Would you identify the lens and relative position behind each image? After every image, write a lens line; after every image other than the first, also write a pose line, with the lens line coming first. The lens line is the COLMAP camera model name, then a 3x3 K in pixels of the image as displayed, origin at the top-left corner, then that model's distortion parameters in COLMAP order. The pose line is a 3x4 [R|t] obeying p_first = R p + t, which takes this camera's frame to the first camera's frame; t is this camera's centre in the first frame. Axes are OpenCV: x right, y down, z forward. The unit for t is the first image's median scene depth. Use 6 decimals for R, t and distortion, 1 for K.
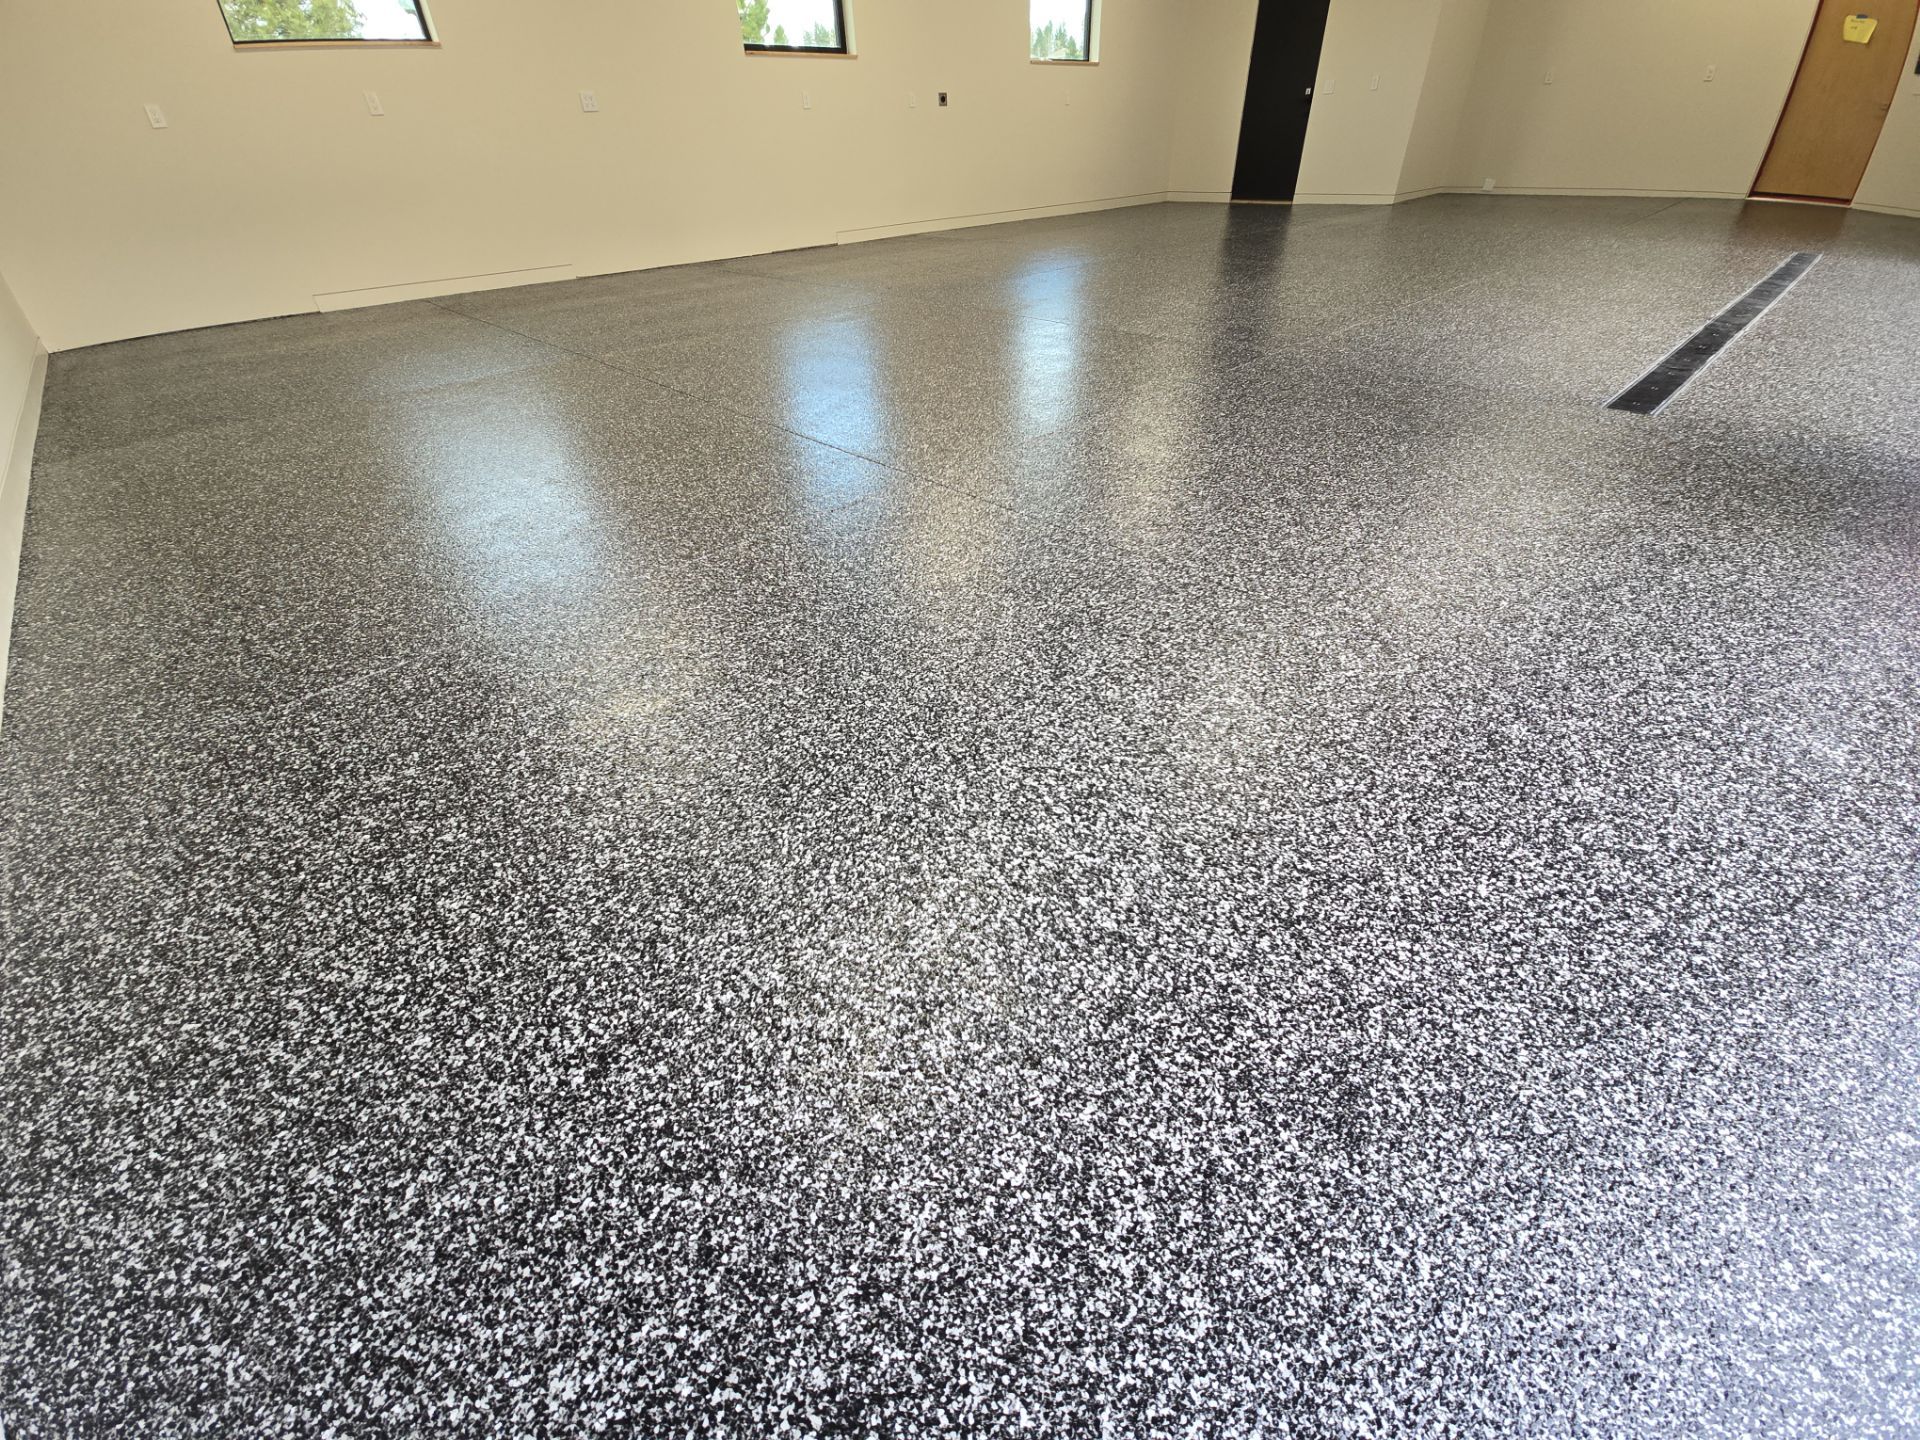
lens RADIAL K [[778.0, 0, 960.0], [0, 778.0, 720.0], [0, 0, 1]] dist [0.001295, -0.000203]
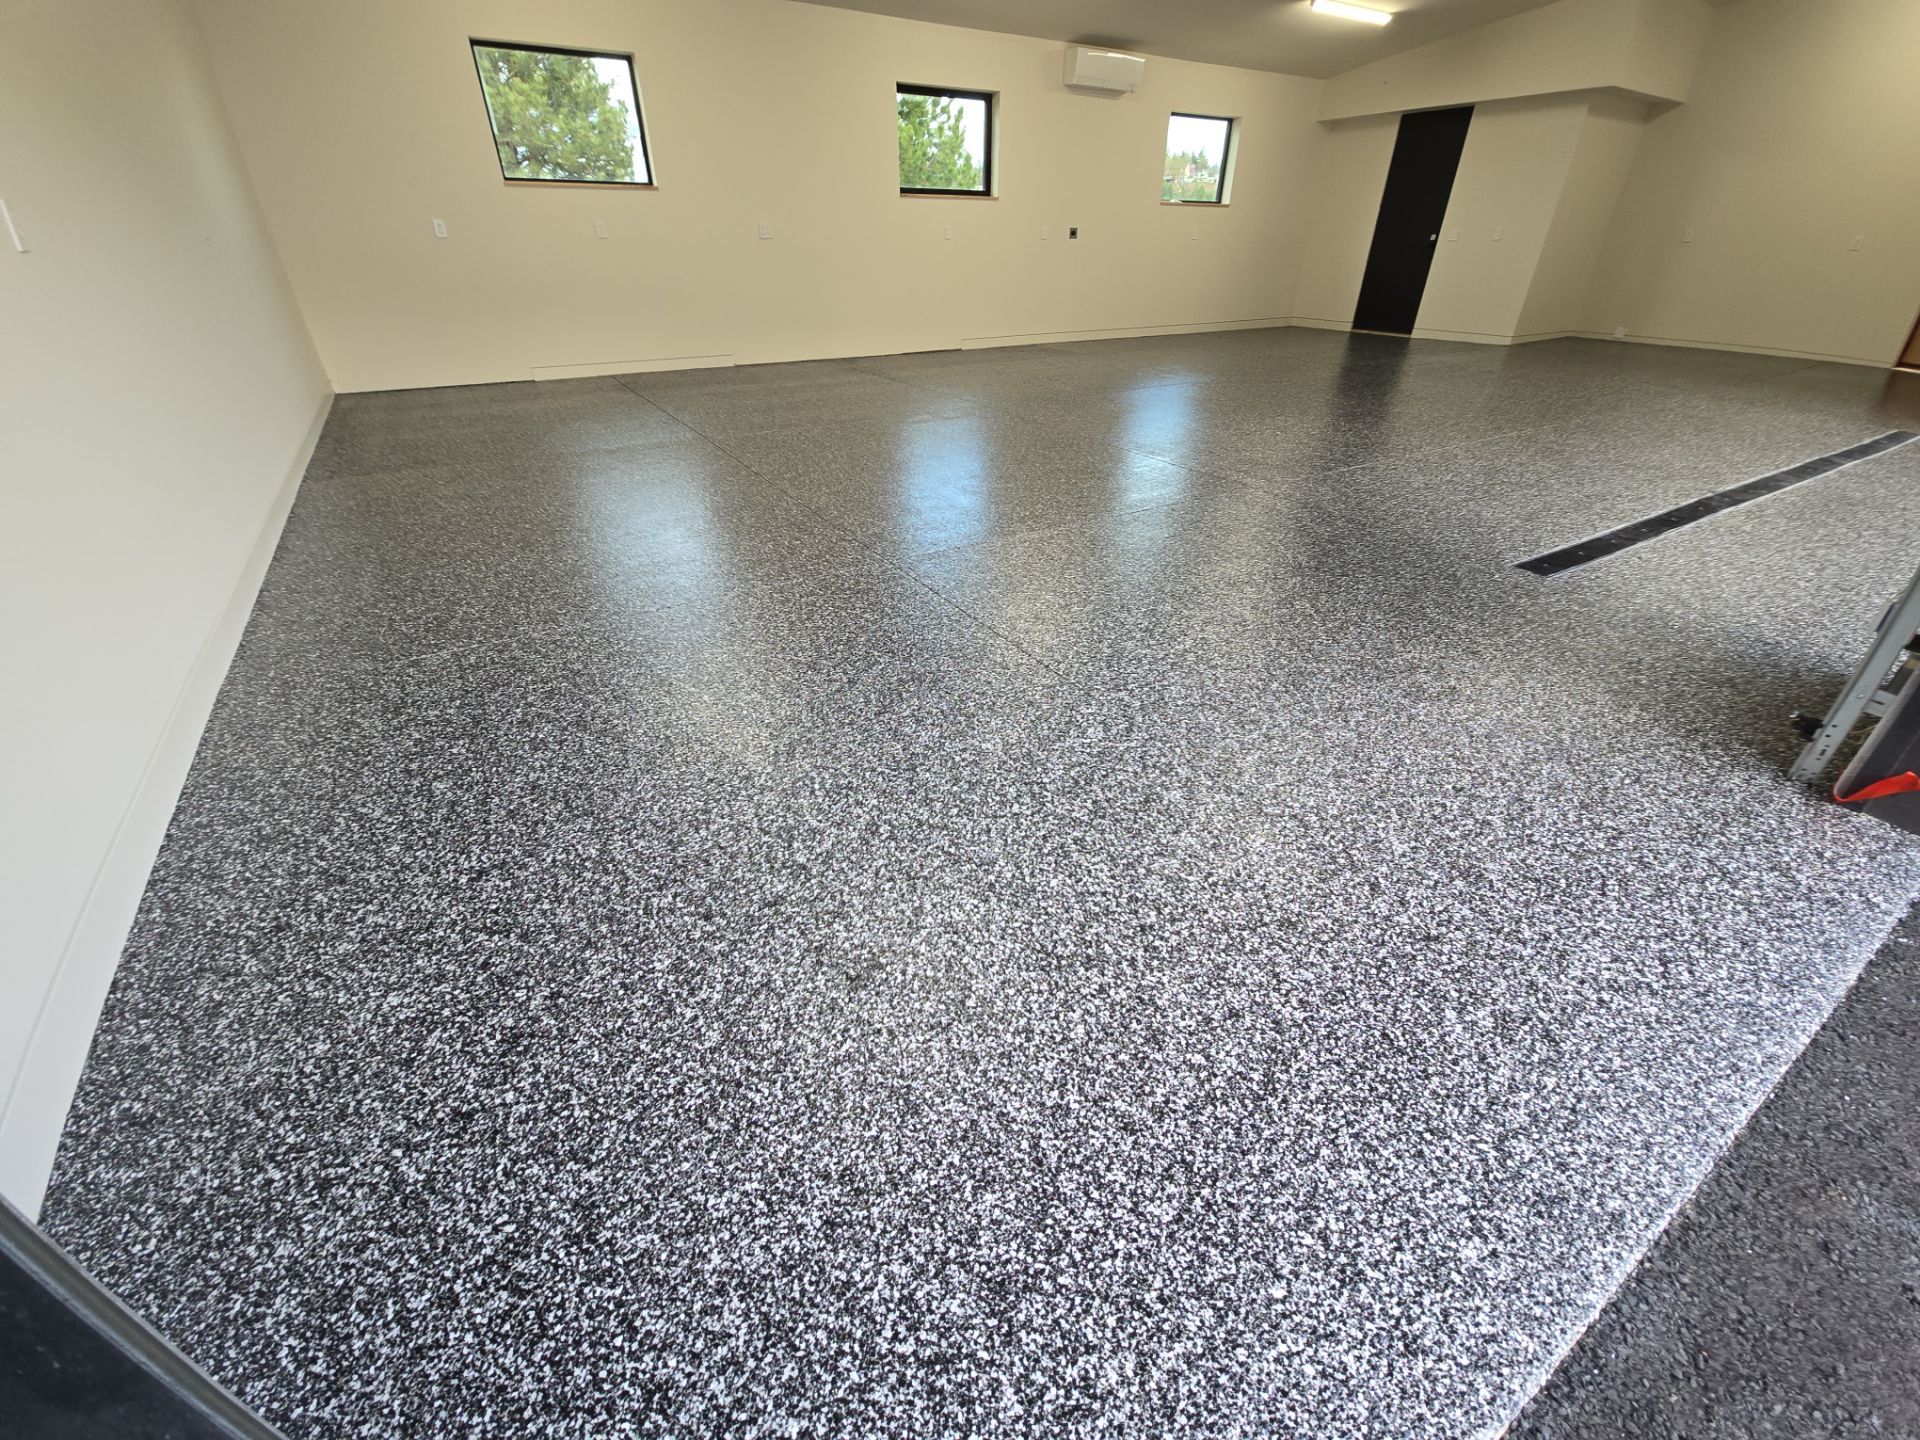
lens RADIAL K [[778.5, 0, 960.0], [0, 778.5, 723.5], [0, 0, 1]] dist [0.000539, -0.000231]
pose [[0.977195, 0.141780, -0.158078, 0.557271], [-0.154362, 0.985509, -0.070321, 0.043909], [0.145817, 0.093119, 0.984919, -0.400762]]
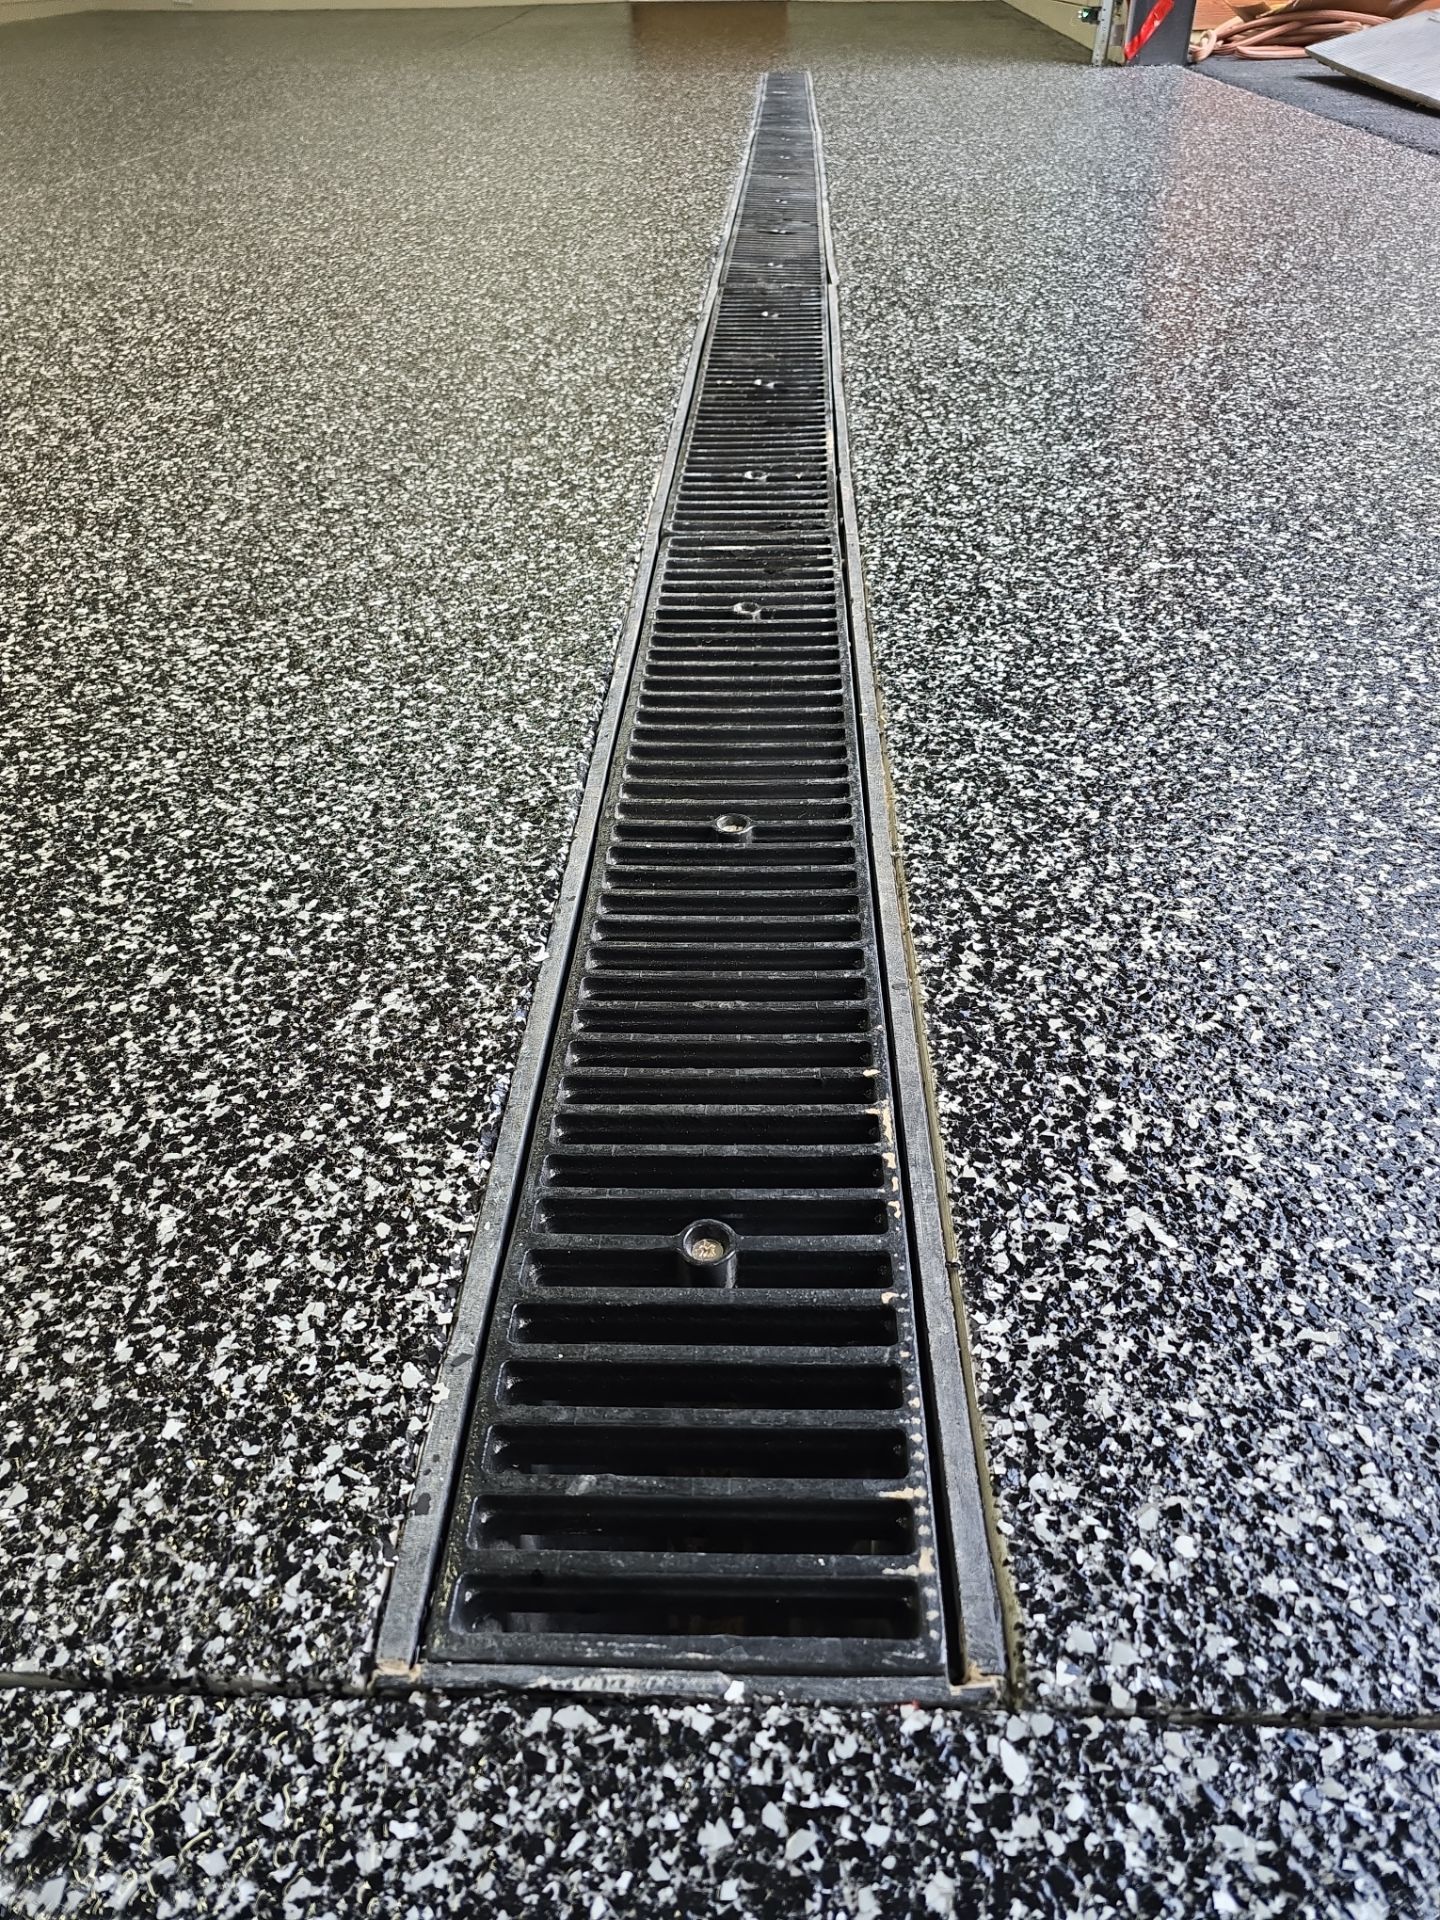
lens RADIAL K [[797.8, 0, 720.0], [0, 797.8, 960.0], [0, 0, 1]] dist [0.000771, 0.000083]
pose [[0.665028, -0.533249, 0.522861, 1.804412], [0.423485, 0.845938, 0.324113, -1.024708], [-0.615141, 0.005879, 0.788395, 2.000379]]
